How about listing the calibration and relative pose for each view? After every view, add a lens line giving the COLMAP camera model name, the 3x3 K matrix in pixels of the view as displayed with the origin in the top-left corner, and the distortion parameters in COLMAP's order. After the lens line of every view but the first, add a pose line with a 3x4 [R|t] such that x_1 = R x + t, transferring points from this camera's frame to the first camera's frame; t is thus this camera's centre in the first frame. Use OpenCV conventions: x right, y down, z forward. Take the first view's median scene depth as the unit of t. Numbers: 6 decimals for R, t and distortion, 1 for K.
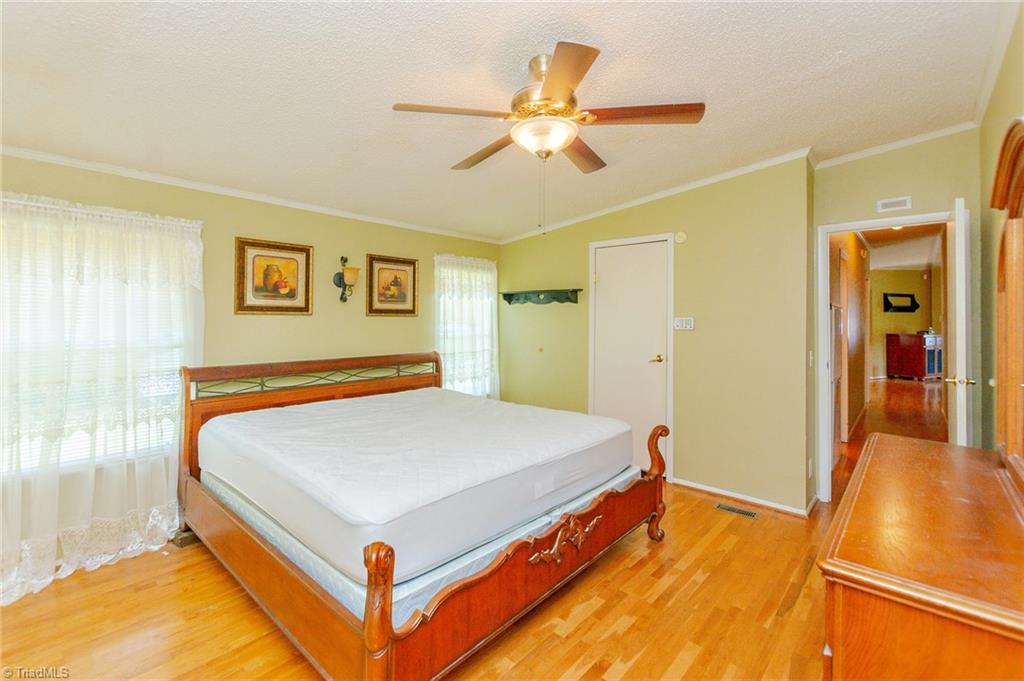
lens RADIAL K [[453.9, 0, 512.1], [0, 453.9, 313.4], [0, 0, 1]] dist [0.002626, 0.000412]
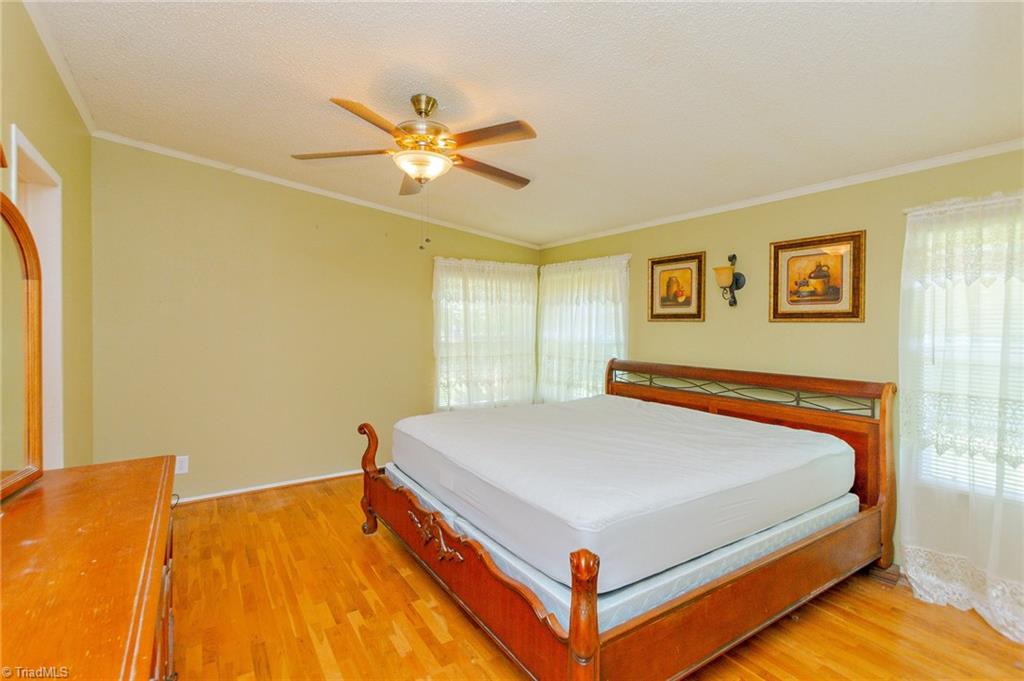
lens RADIAL K [[481.2, 0, 512.0], [0, 481.2, 329.6], [0, 0, 1]] dist [-0.000652, -0.000256]
pose [[-0.259844, 0.001329, -0.965650, 0.724471], [-0.000077, 0.999999, 0.001398, 0.021212], [0.965651, 0.000438, -0.259843, 0.937471]]
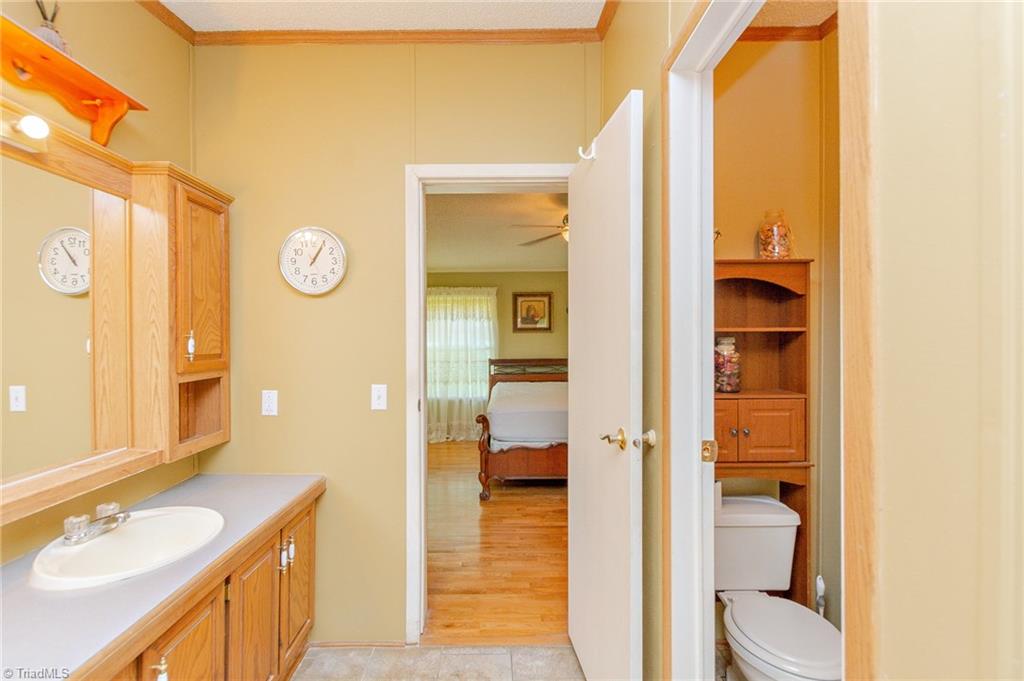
lens RADIAL K [[463.1, 0, 506.9], [0, 463.1, 340.6], [0, 0, 1]] dist [0.000115, -0.000241]
pose [[0.666342, -0.007815, -0.745605, 0.796163], [0.018639, 0.999807, 0.006178, 0.020984], [0.745413, -0.018014, 0.666359, -0.309559]]
